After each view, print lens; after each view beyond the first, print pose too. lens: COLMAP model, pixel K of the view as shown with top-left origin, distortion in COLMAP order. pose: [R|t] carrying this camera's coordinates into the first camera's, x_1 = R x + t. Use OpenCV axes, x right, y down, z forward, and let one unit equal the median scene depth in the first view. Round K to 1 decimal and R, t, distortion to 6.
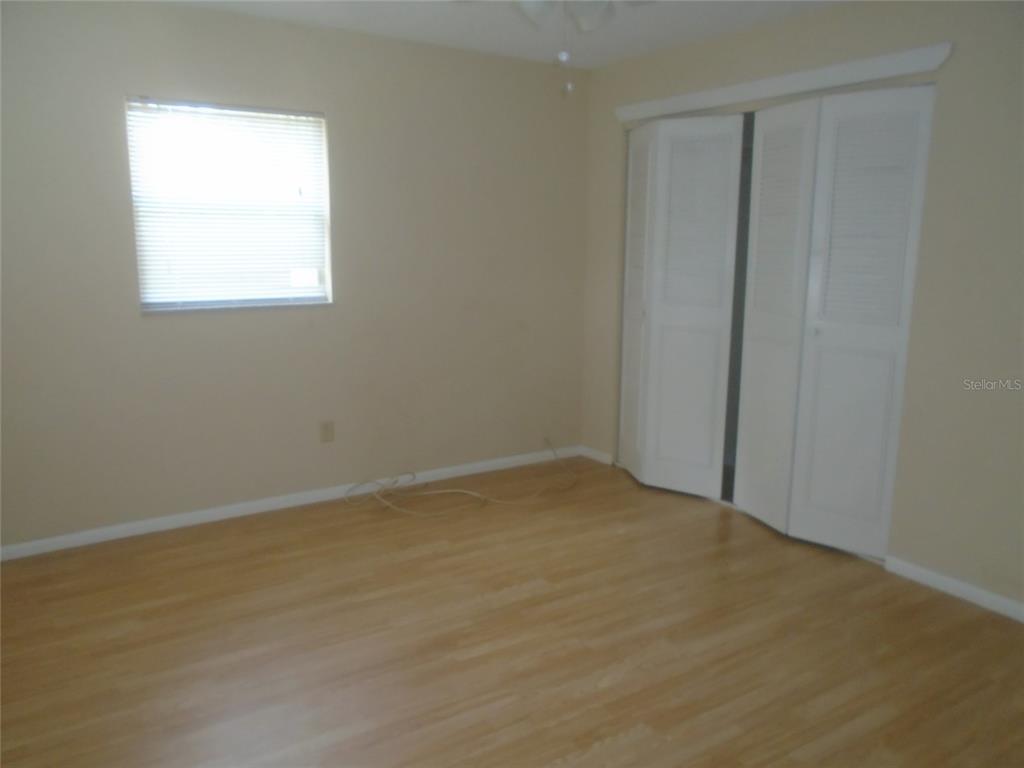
lens RADIAL K [[795.7, 0, 512.0], [0, 795.7, 384.0], [0, 0, 1]] dist [0.002629, 0.000680]
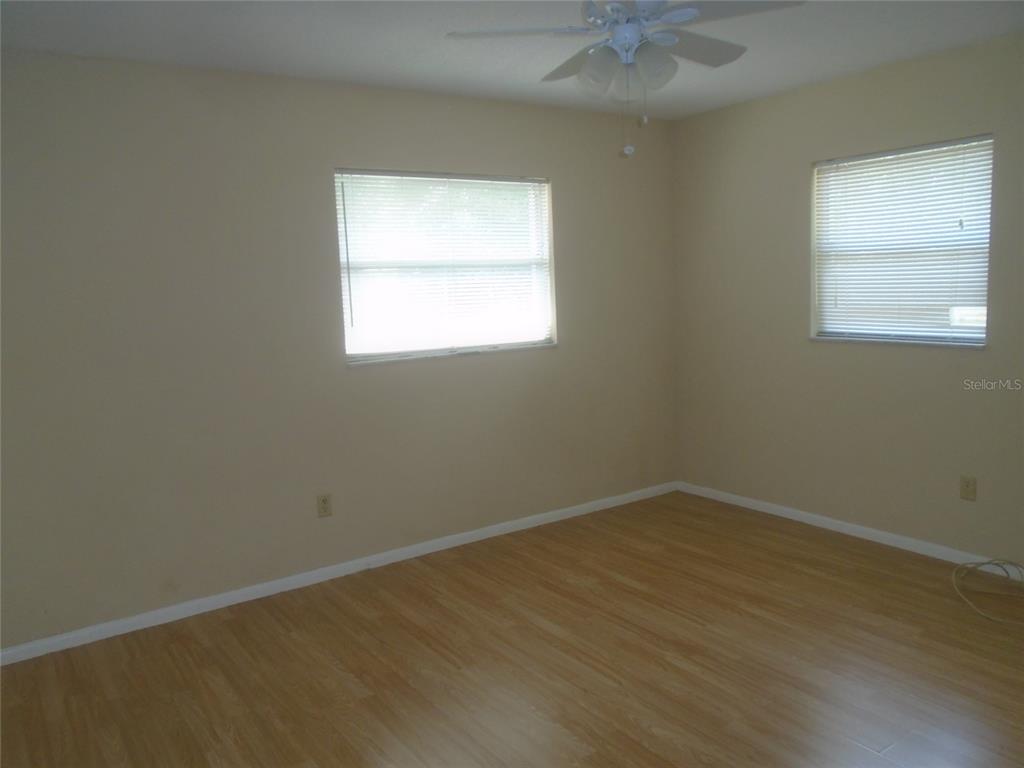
lens RADIAL K [[790.5, 0, 512.0], [0, 790.5, 384.0], [0, 0, 1]] dist [0.046173, 0.001025]
pose [[0.053004, 0.125311, -0.990701, 0.703154], [-0.162015, 0.980030, 0.115294, -0.087103], [0.985364, 0.154397, 0.072248, 0.469597]]
